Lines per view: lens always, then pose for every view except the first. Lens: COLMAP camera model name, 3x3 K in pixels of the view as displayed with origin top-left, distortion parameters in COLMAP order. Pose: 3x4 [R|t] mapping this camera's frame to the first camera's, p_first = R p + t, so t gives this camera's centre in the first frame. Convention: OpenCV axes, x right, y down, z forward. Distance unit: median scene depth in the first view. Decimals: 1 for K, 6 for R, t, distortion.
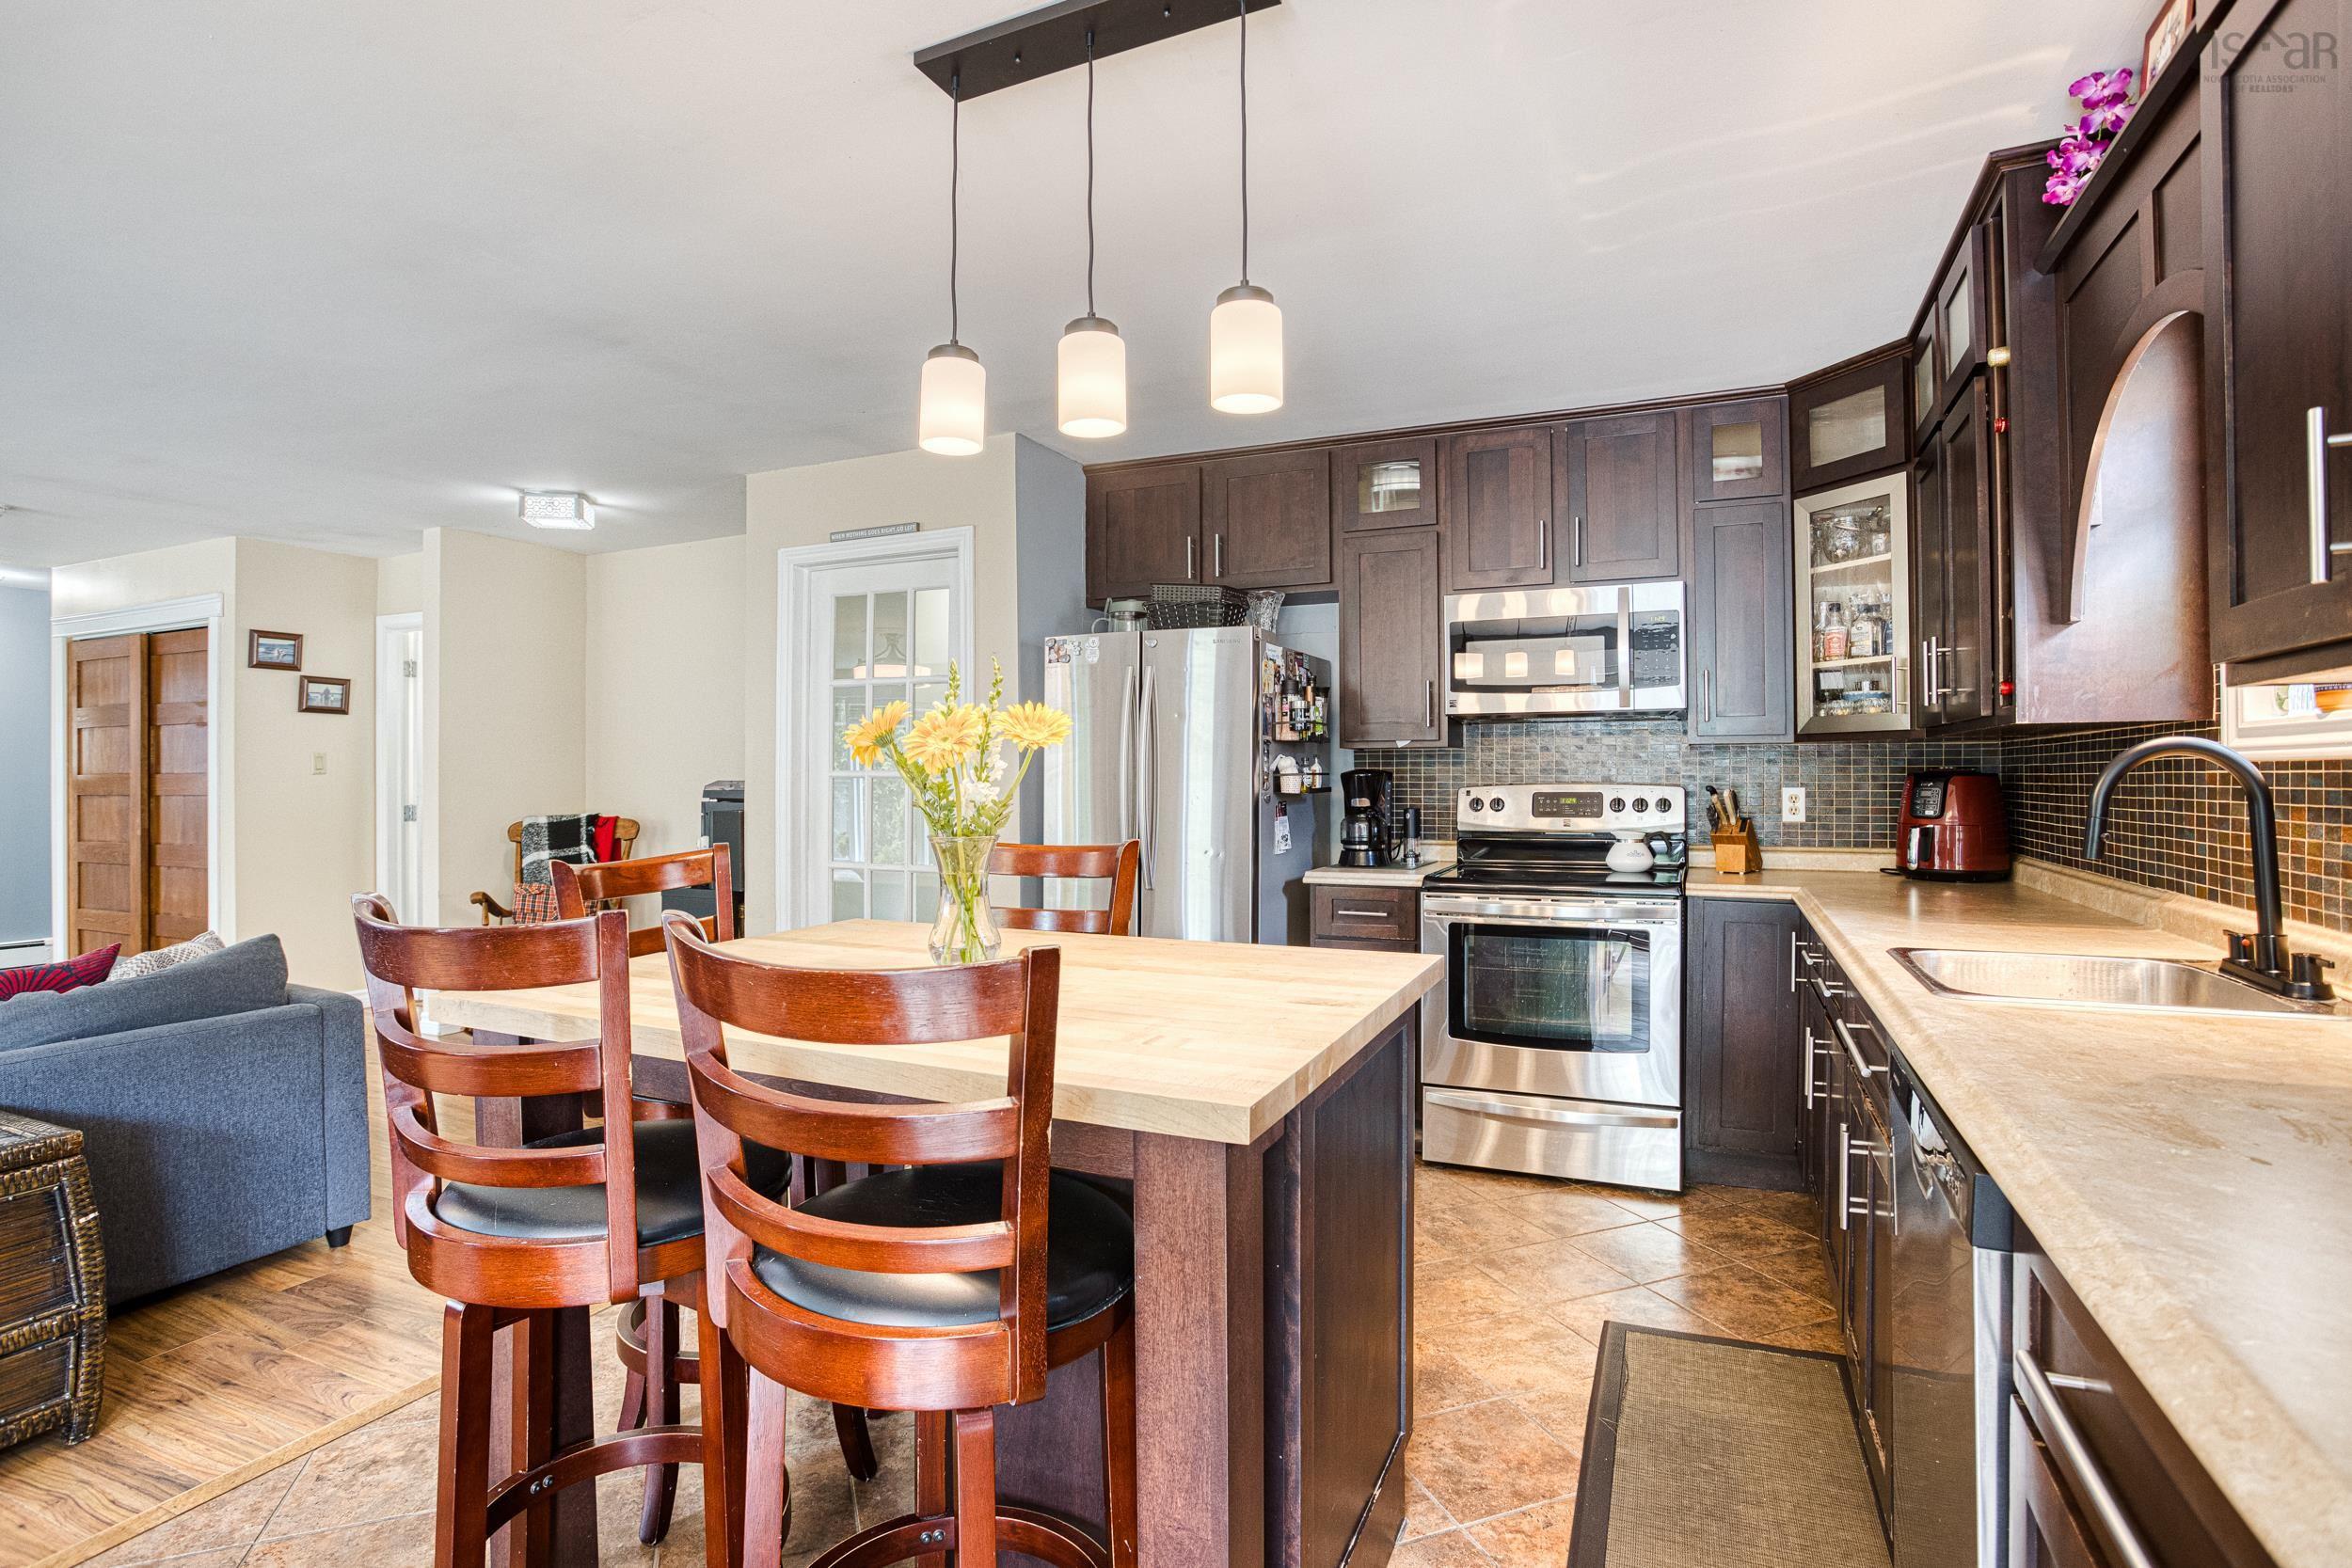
lens RADIAL K [[1160.2, 0, 1174.1], [0, 1160.2, 775.7], [0, 0, 1]] dist [-0.081908, 0.038111]
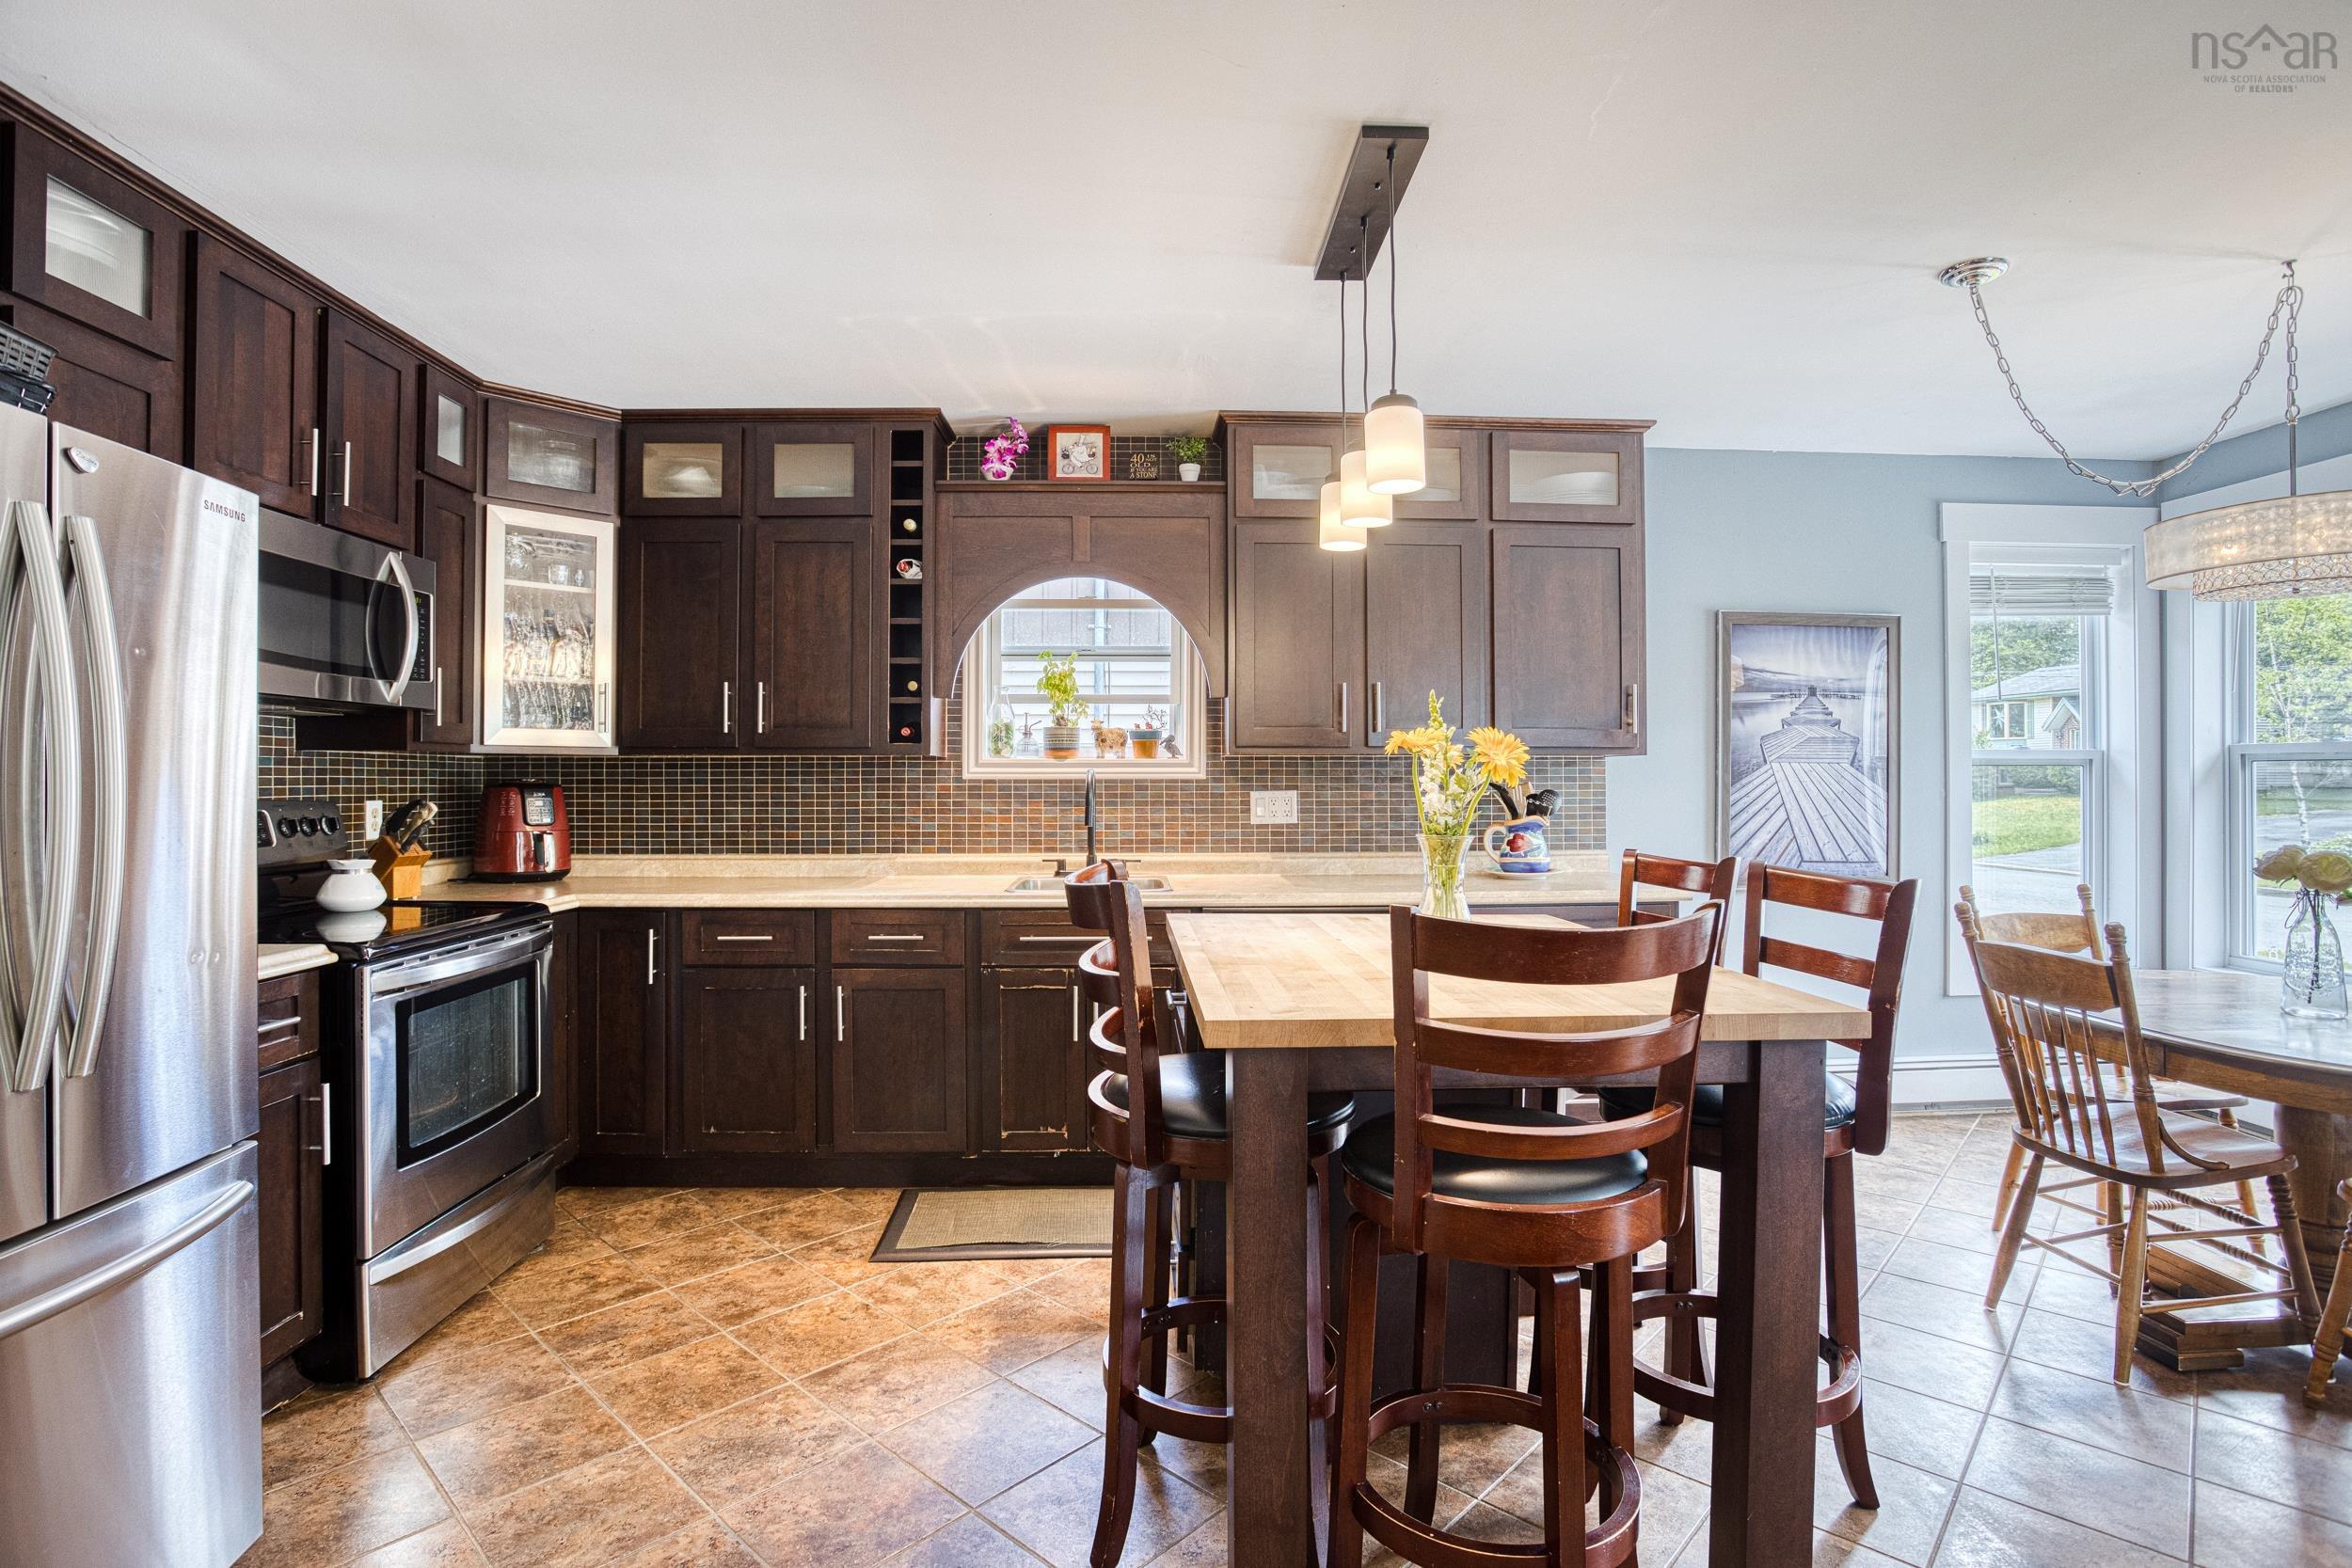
lens RADIAL K [[1149.9, 0, 1175.7], [0, 1149.9, 773.4], [0, 0, 1]] dist [-0.078651, 0.035280]
pose [[-0.453147, 0.008085, 0.891399, -0.515487], [0.001324, 0.999964, -0.008397, -0.002515], [-0.891435, -0.002625, -0.453141, 0.813585]]
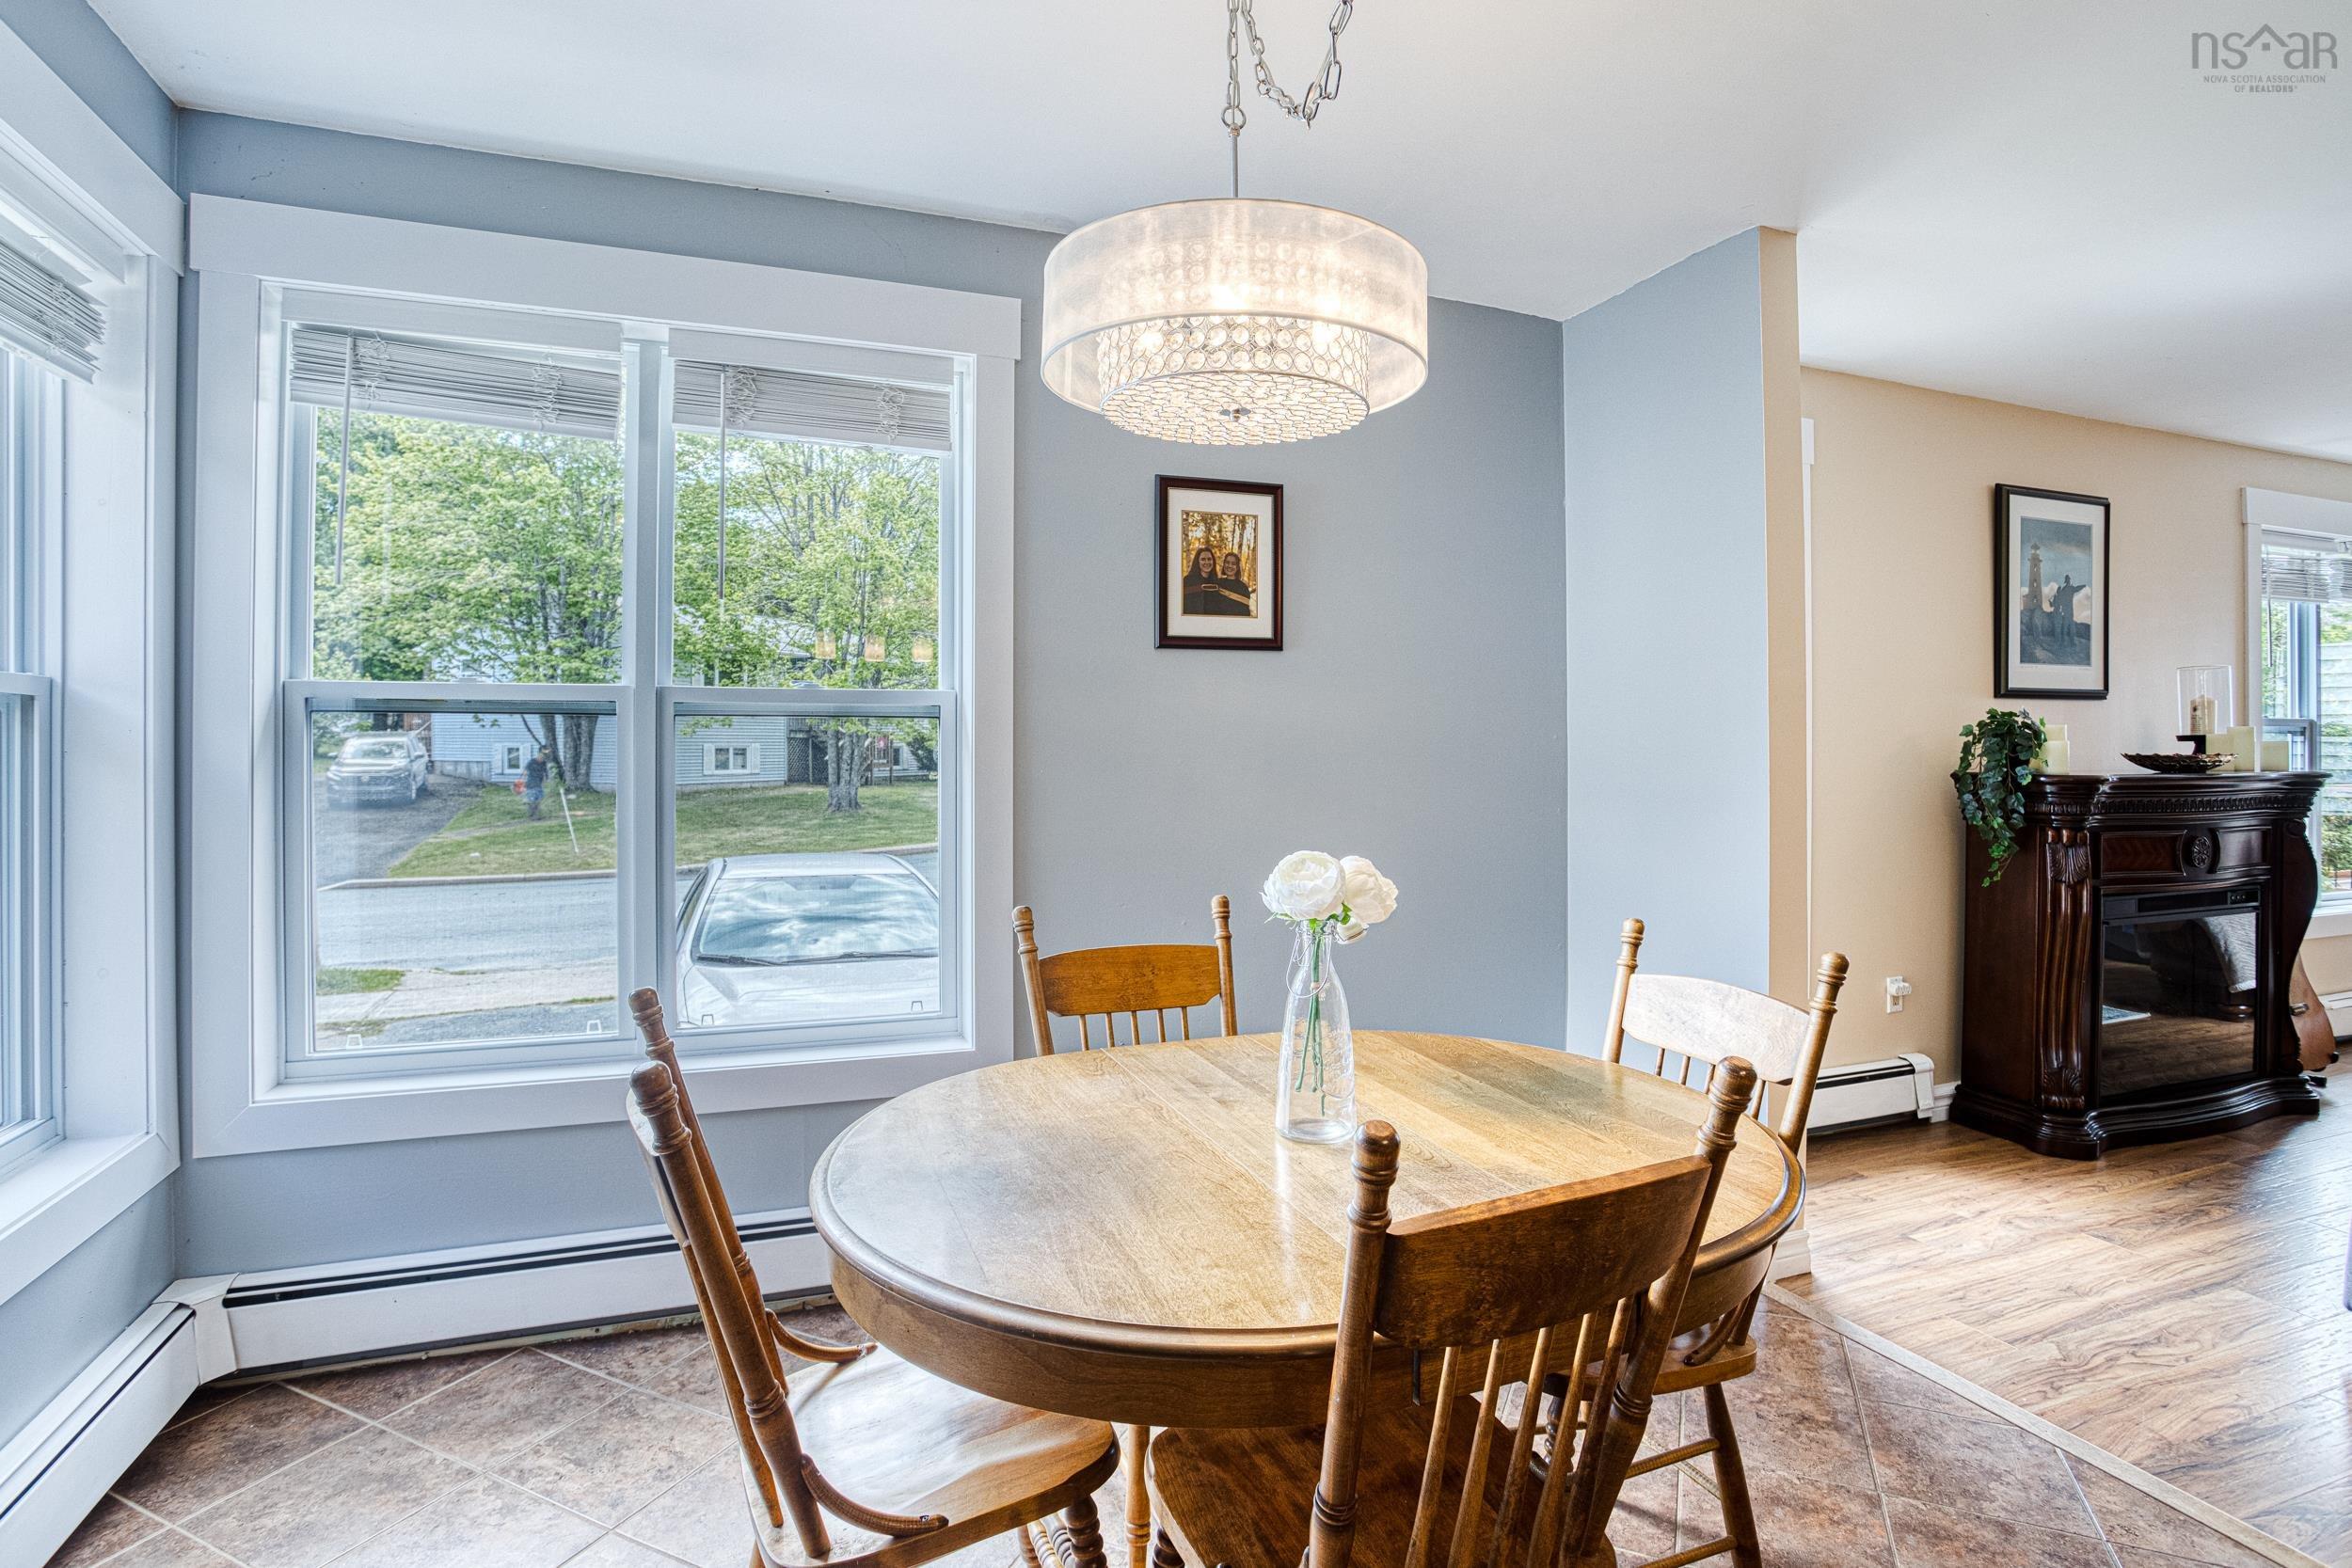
lens RADIAL K [[1192.5, 0, 1184.8], [0, 1192.5, 749.4], [0, 0, 1]] dist [-0.089372, 0.042738]
pose [[-0.696653, 0.004506, -0.717394, 0.064657], [0.003506, 0.999990, 0.002877, -0.001050], [0.717400, -0.000511, -0.696661, 0.212721]]
